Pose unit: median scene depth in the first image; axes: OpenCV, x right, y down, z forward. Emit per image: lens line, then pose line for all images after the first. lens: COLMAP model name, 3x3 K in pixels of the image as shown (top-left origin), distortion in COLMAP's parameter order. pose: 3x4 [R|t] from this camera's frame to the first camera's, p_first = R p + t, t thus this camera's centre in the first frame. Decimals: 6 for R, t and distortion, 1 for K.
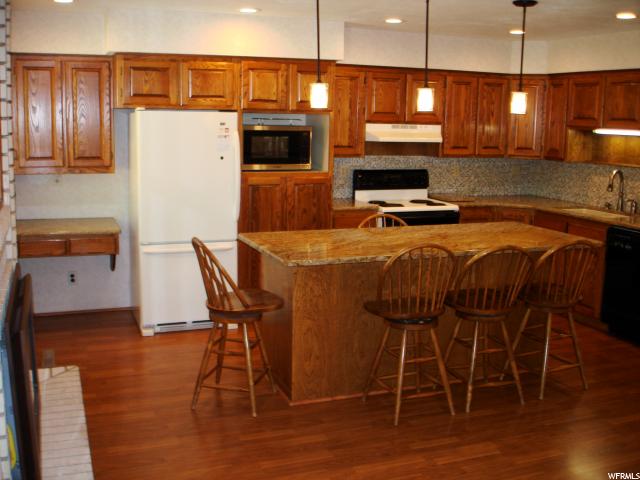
lens RADIAL K [[713.9, 0, 320.0], [0, 713.9, 240.0], [0, 0, 1]] dist [-0.087536, -0.027449]
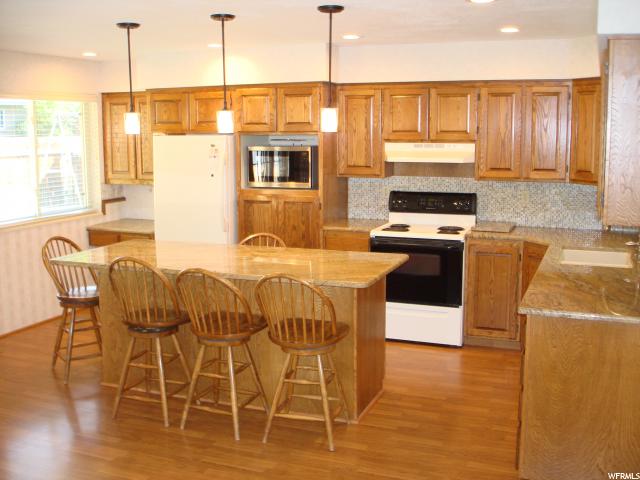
lens RADIAL K [[713.9, 0, 320.0], [0, 713.9, 240.0], [0, 0, 1]] dist [-0.087536, -0.027449]
pose [[0.730603, 0.079978, -0.678102, 0.703200], [-0.095738, 0.995305, 0.014239, -0.041113], [0.676057, 0.054517, 0.734829, 0.259109]]
